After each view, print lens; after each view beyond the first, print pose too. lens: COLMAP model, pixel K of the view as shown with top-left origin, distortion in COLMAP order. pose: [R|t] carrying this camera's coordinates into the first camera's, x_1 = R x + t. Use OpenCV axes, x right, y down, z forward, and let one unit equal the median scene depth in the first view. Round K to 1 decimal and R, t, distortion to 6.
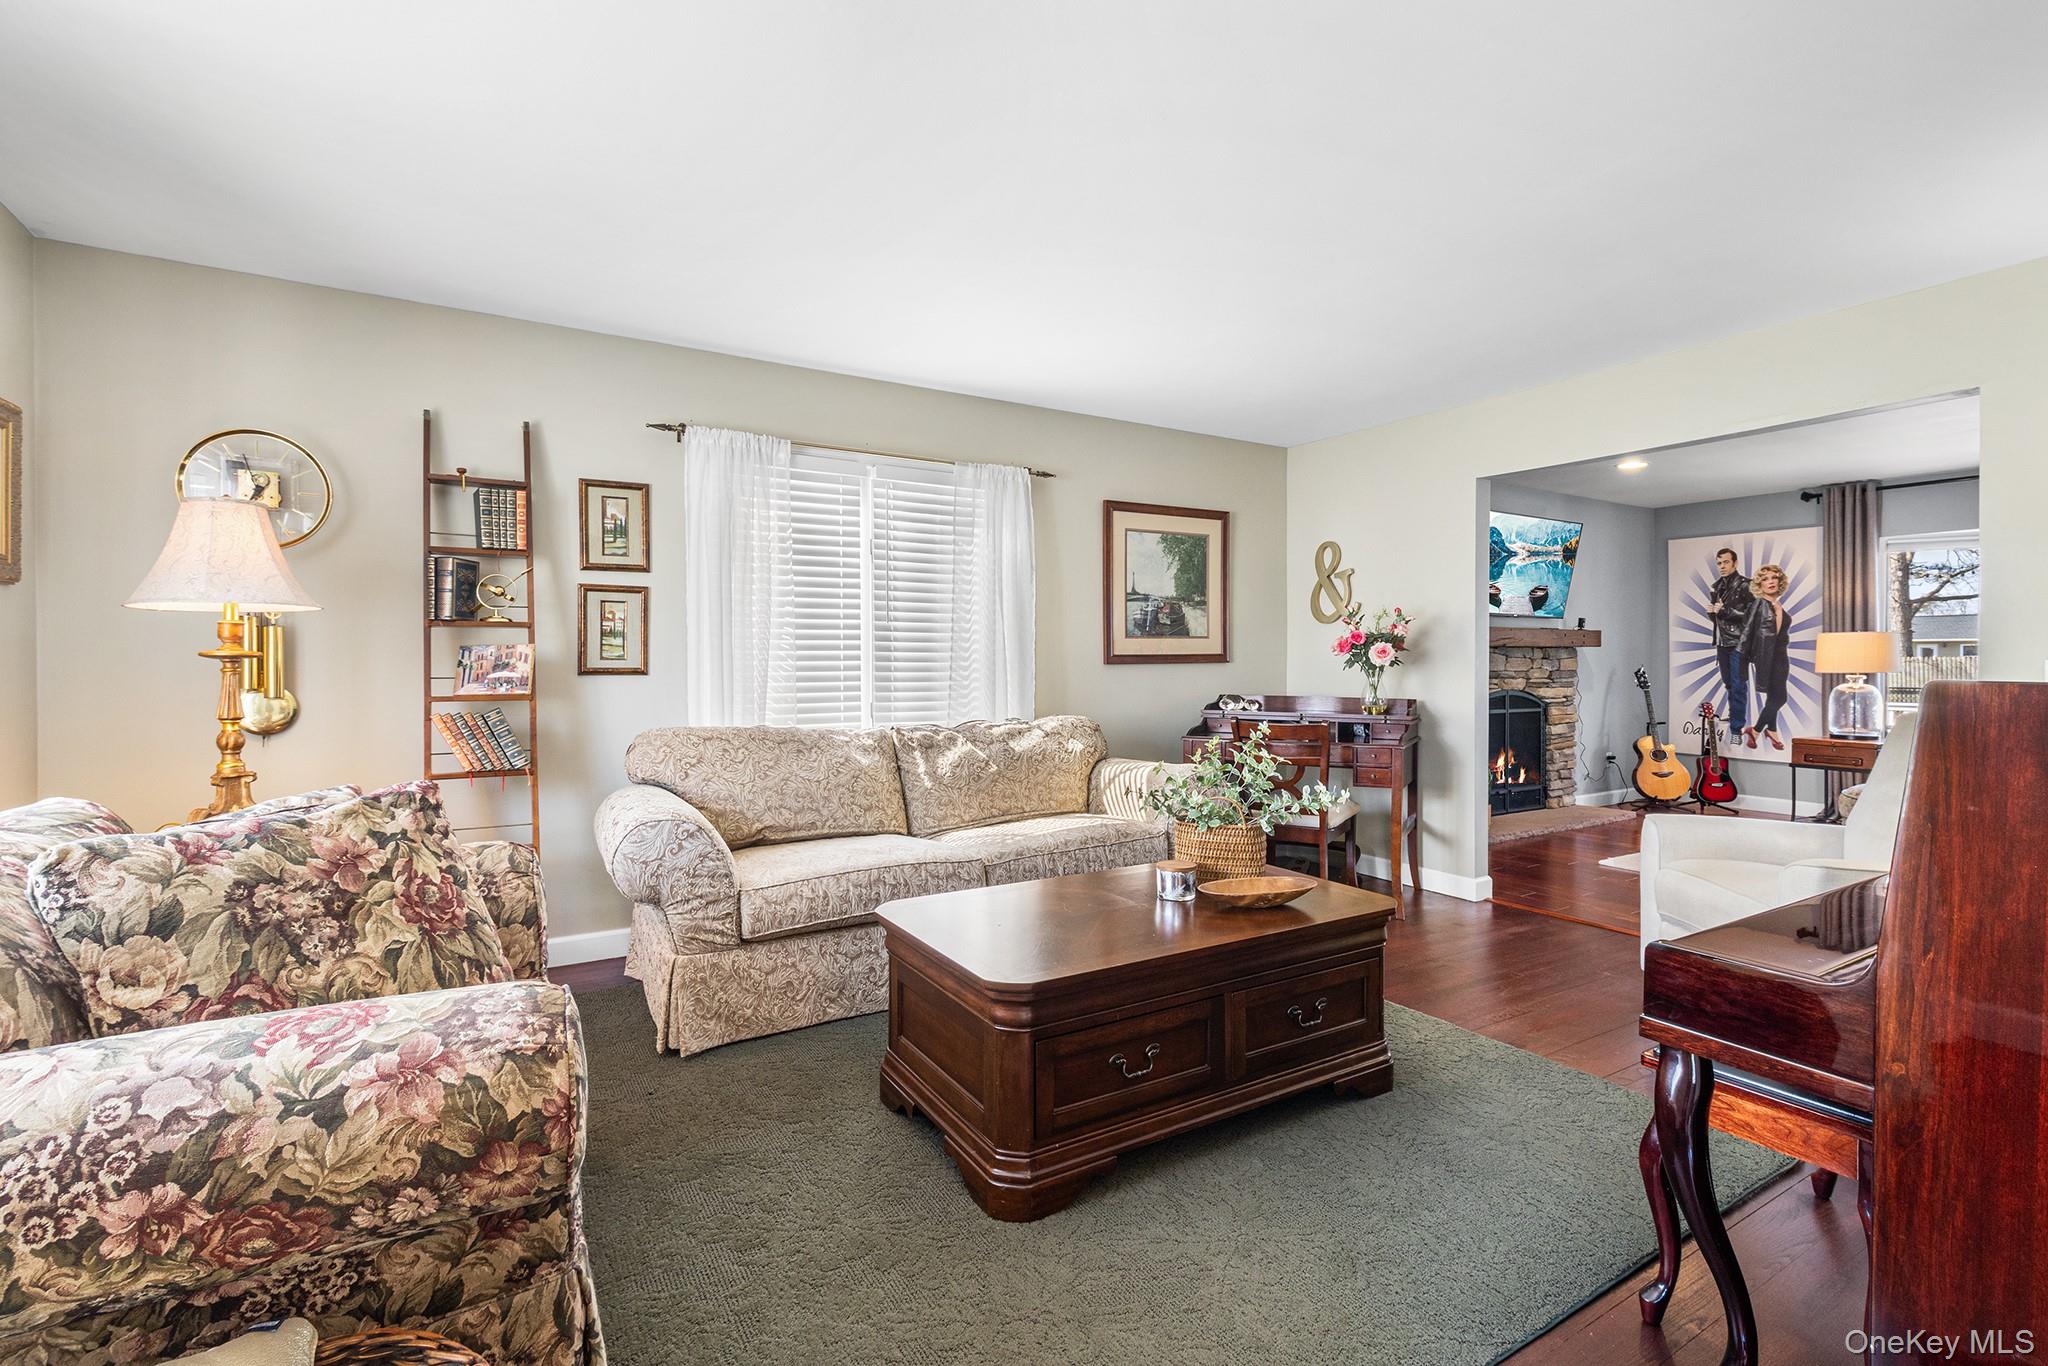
lens RADIAL K [[959.2, 0, 1040.4], [0, 959.2, 668.0], [0, 0, 1]] dist [0.001024, 0.000194]
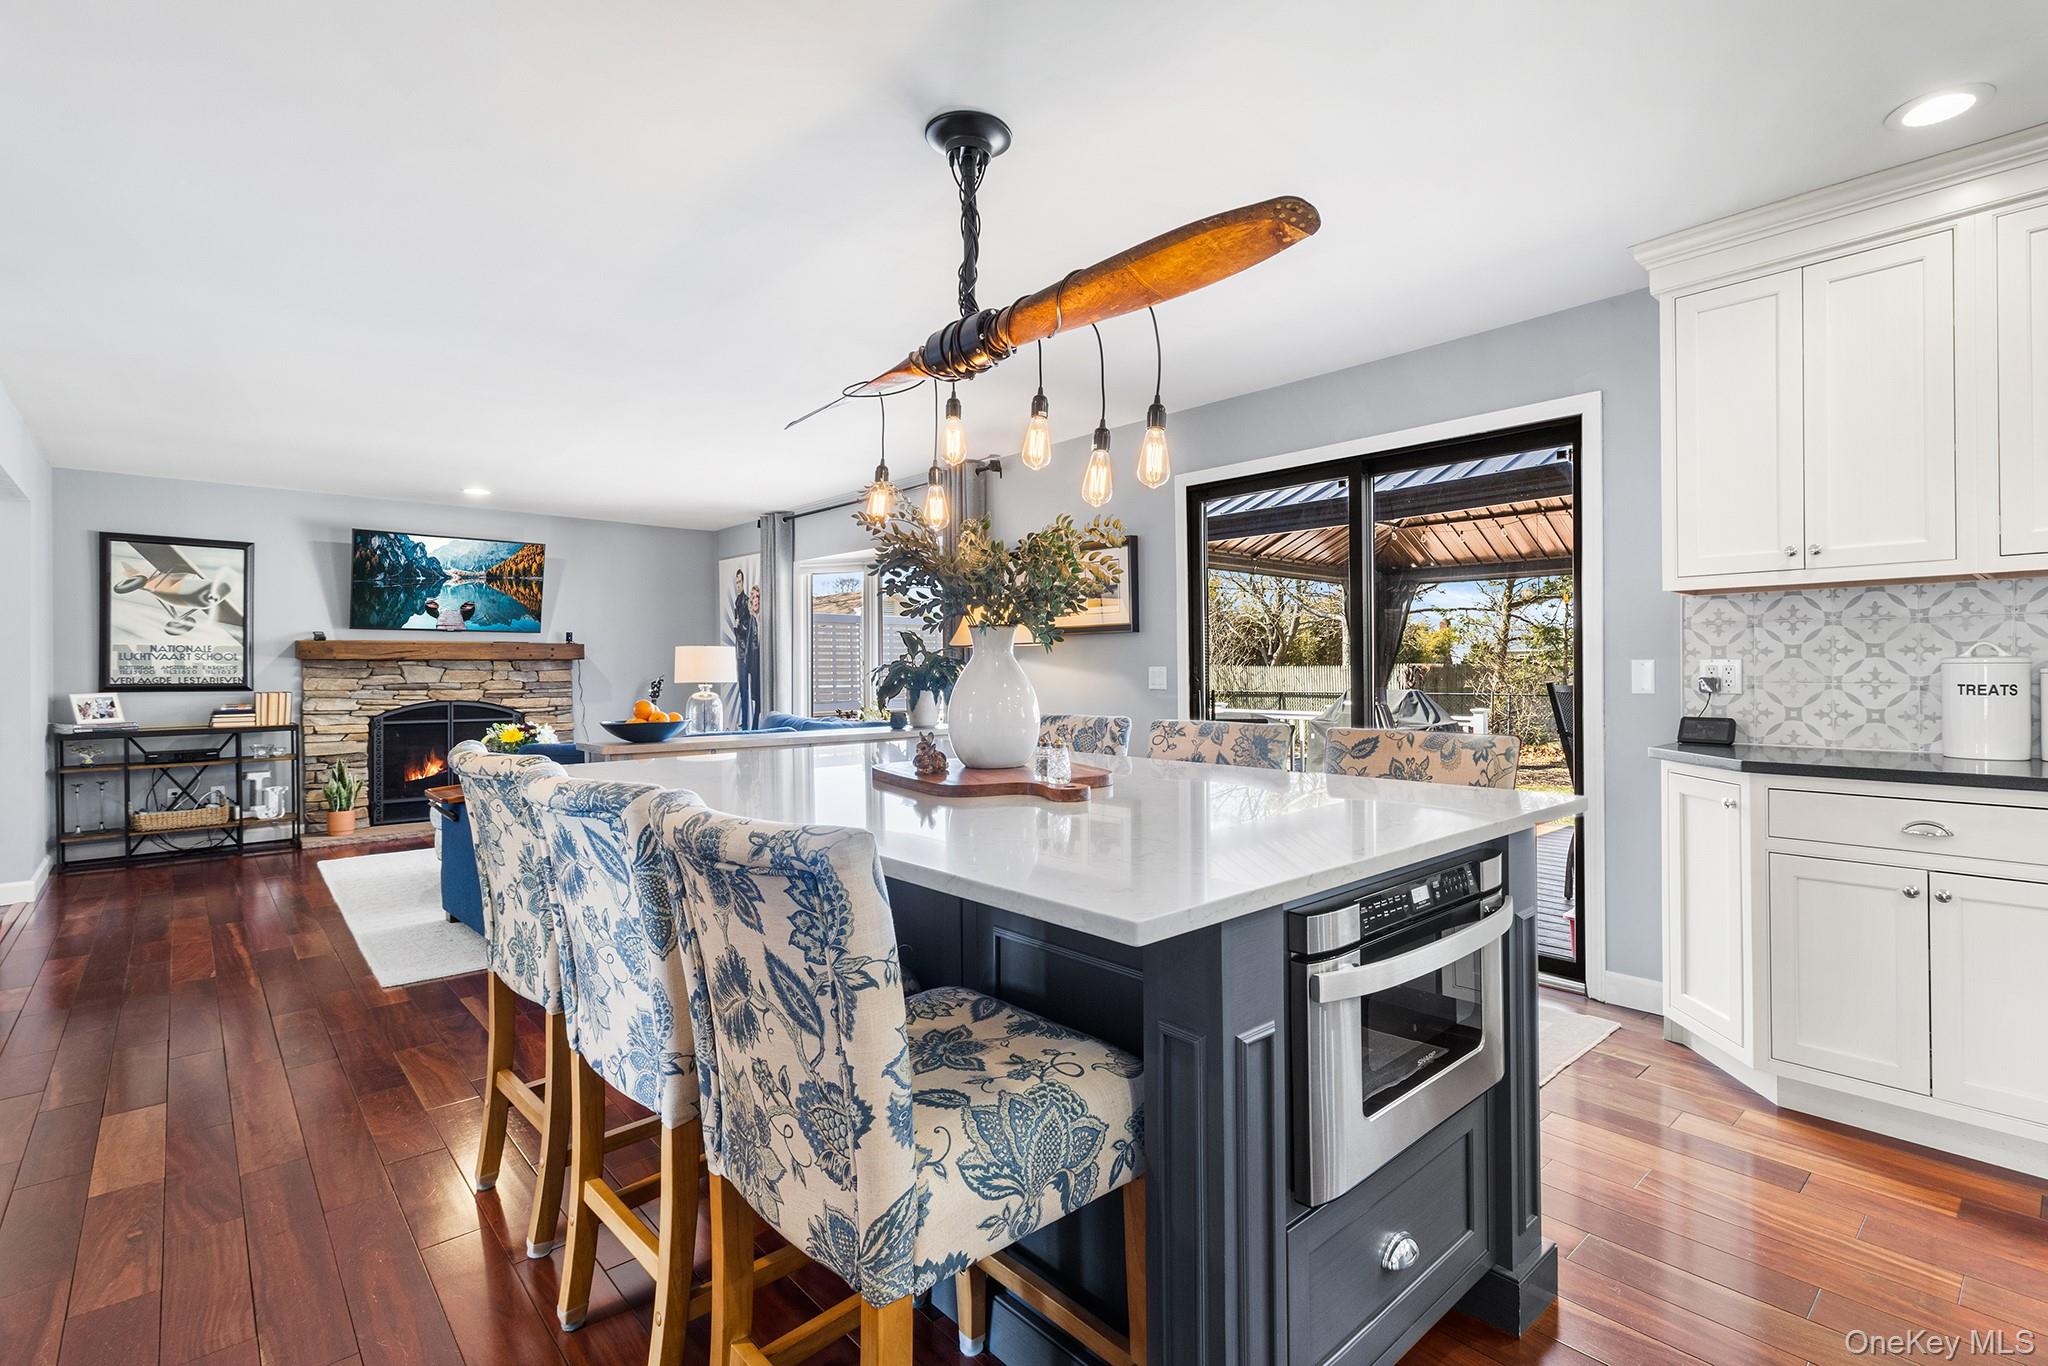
lens RADIAL K [[958.6, 0, 1061.6], [0, 958.6, 664.4], [0, 0, 1]] dist [0.001698, -0.000284]
pose [[0.982083, -0.004172, 0.188401, 0.906770], [0.007057, 0.999868, -0.014645, 0.003012], [-0.188315, 0.015712, 0.981983, -0.152094]]
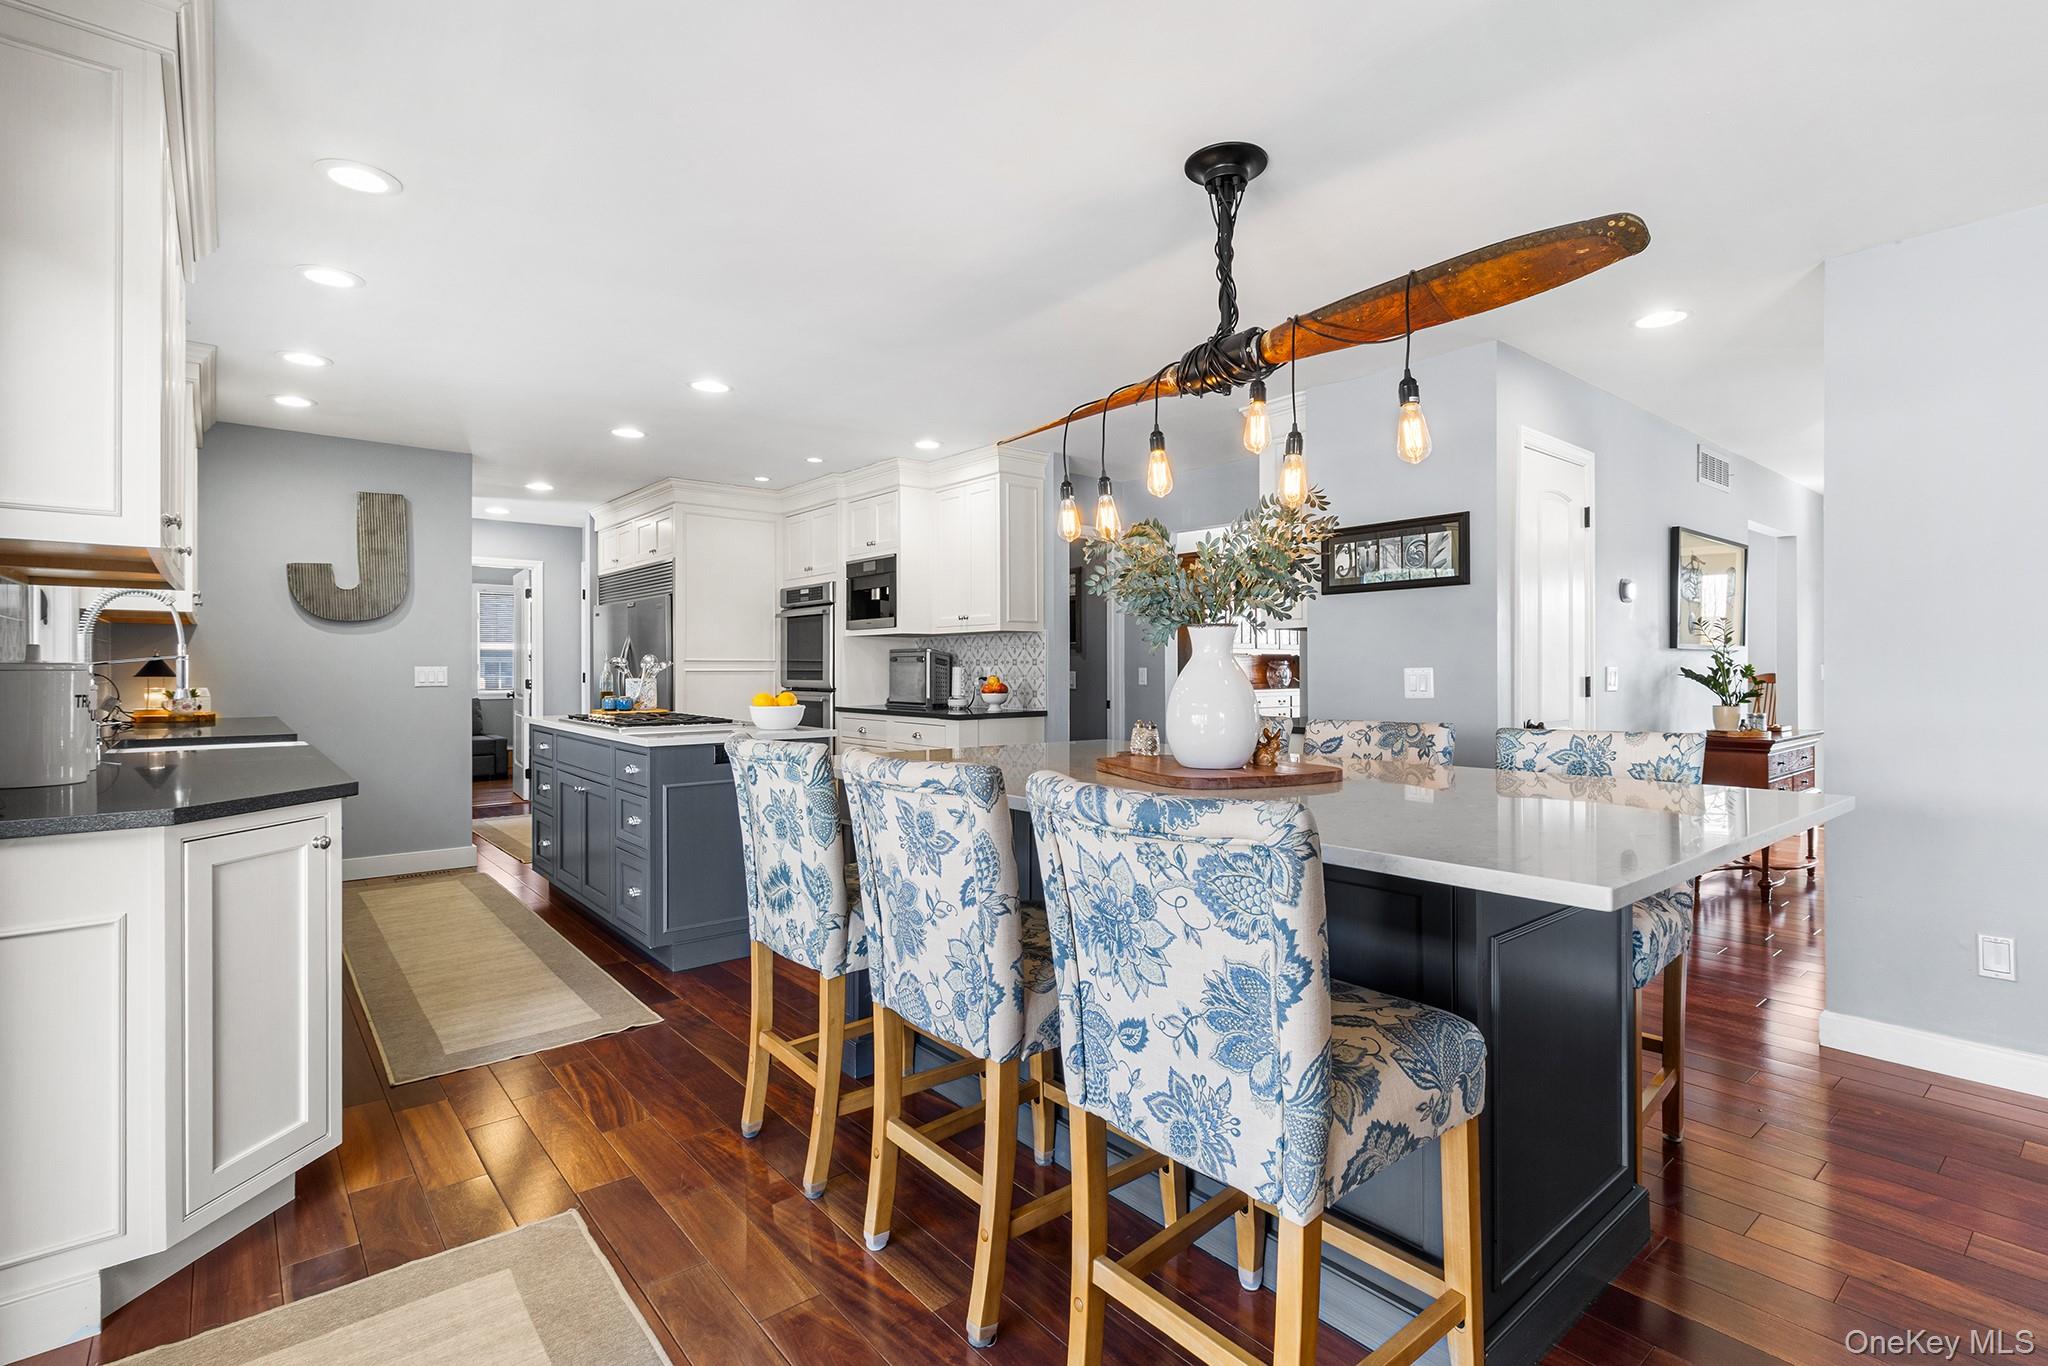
lens RADIAL K [[958.6, 0, 1061.6], [0, 958.6, 664.4], [0, 0, 1]] dist [0.001698, -0.000284]
pose [[-0.987762, -0.000233, -0.155972, 1.042988], [-0.000783, 0.999994, 0.003463, -0.002808], [0.155970, 0.003543, -0.987755, 0.467886]]
